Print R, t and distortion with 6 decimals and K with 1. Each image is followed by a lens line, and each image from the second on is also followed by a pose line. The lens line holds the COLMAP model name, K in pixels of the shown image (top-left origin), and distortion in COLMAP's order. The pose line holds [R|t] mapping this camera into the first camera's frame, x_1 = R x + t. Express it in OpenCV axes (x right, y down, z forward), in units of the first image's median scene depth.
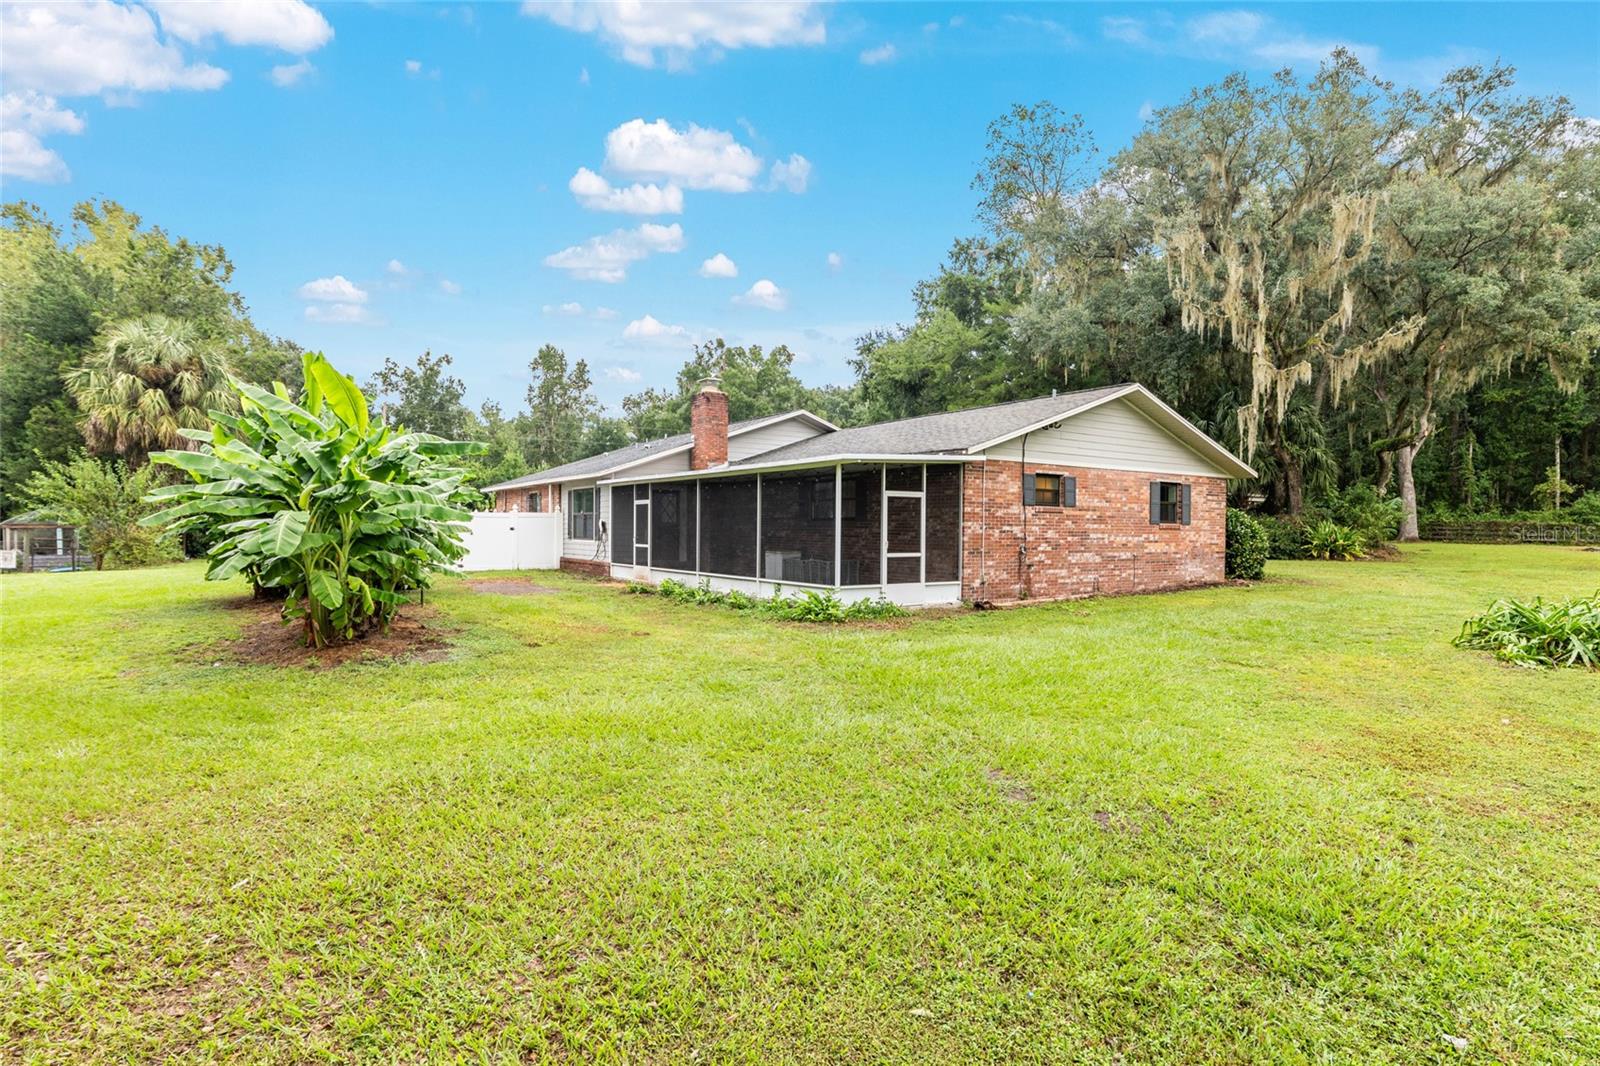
lens RADIAL K [[822.1, 0, 801.9], [0, 822.1, 537.2], [0, 0, 1]] dist [-0.002523, -0.000950]
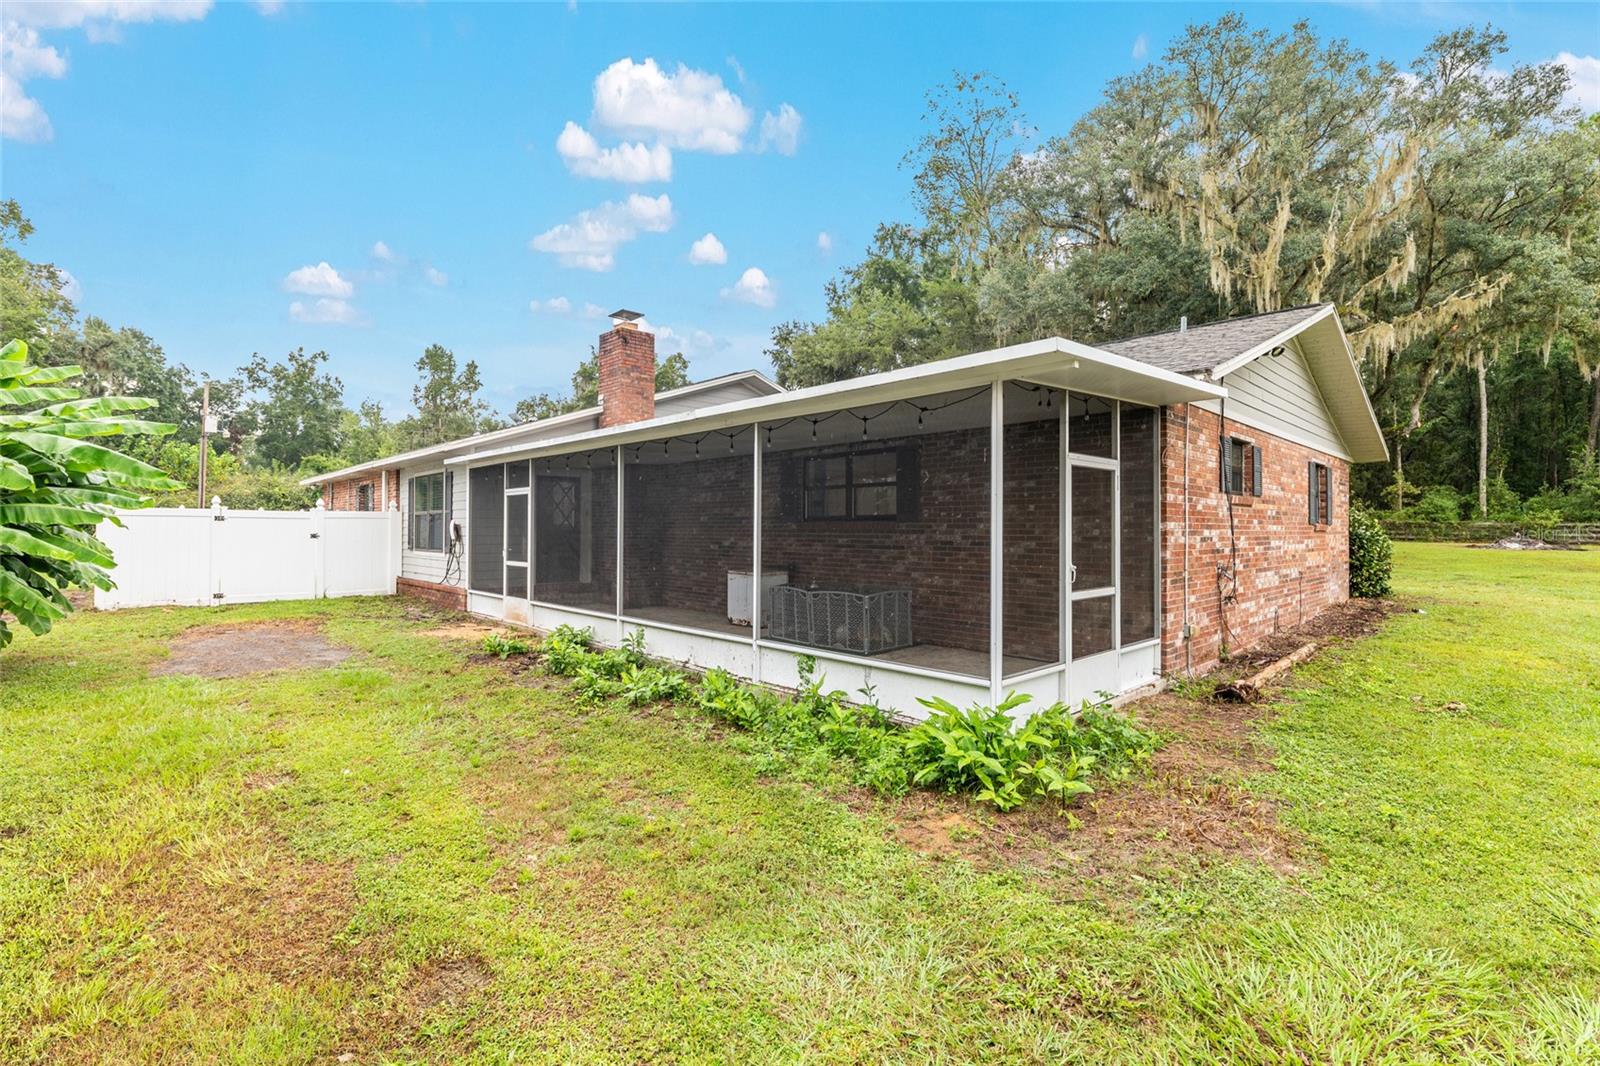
lens RADIAL K [[694.2, 0, 797.6], [0, 694.2, 520.9], [0, 0, 1]] dist [-0.000472, -0.001228]
pose [[0.986370, -0.003542, 0.164506, -0.065982], [0.007171, 0.999744, -0.021469, -0.007629], [-0.164388, 0.022356, 0.986142, 0.404147]]
